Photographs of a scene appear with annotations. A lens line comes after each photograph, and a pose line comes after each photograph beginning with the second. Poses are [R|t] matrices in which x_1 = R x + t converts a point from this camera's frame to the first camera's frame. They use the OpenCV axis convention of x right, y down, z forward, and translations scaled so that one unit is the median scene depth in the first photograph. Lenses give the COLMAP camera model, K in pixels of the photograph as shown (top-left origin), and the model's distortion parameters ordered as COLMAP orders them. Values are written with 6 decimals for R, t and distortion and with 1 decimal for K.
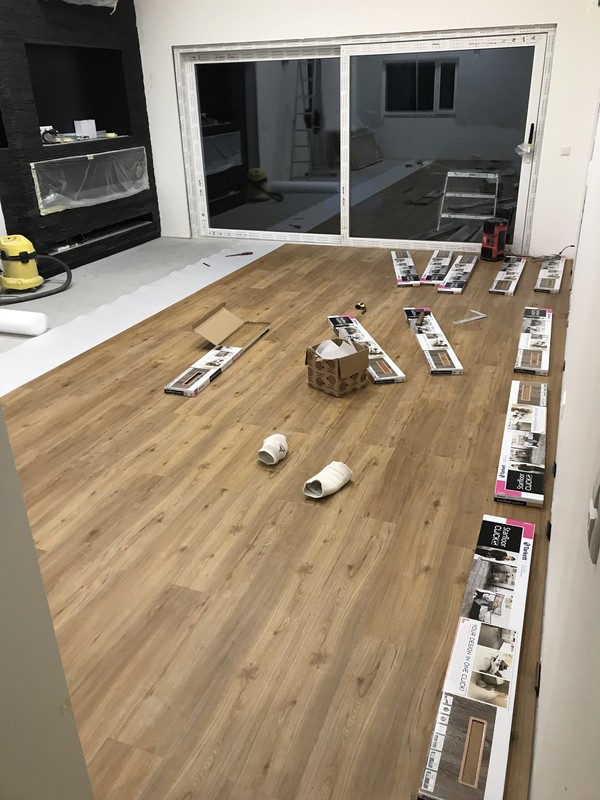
lens RADIAL K [[650.0, 0, 300.0], [0, 650.0, 400.0], [0, 0, 1]] dist [0.098344, -0.358961]
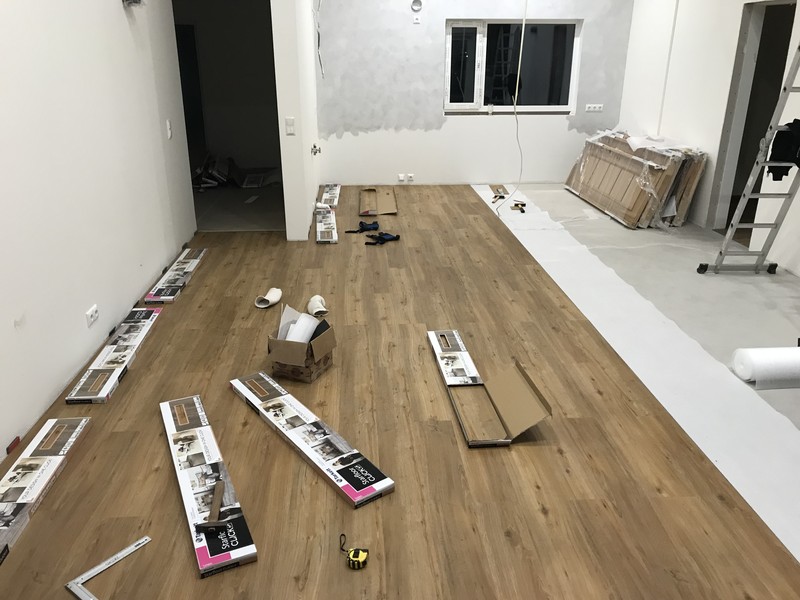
lens RADIAL K [[650.0, 0, 400.0], [0, 650.0, 300.0], [0, 0, 1]] dist [0.098344, -0.358961]
pose [[-0.904164, 0.173129, -0.390531, 0.305160], [-0.165283, 0.701216, 0.693526, -0.834271], [0.393916, 0.691609, -0.605399, 1.689343]]
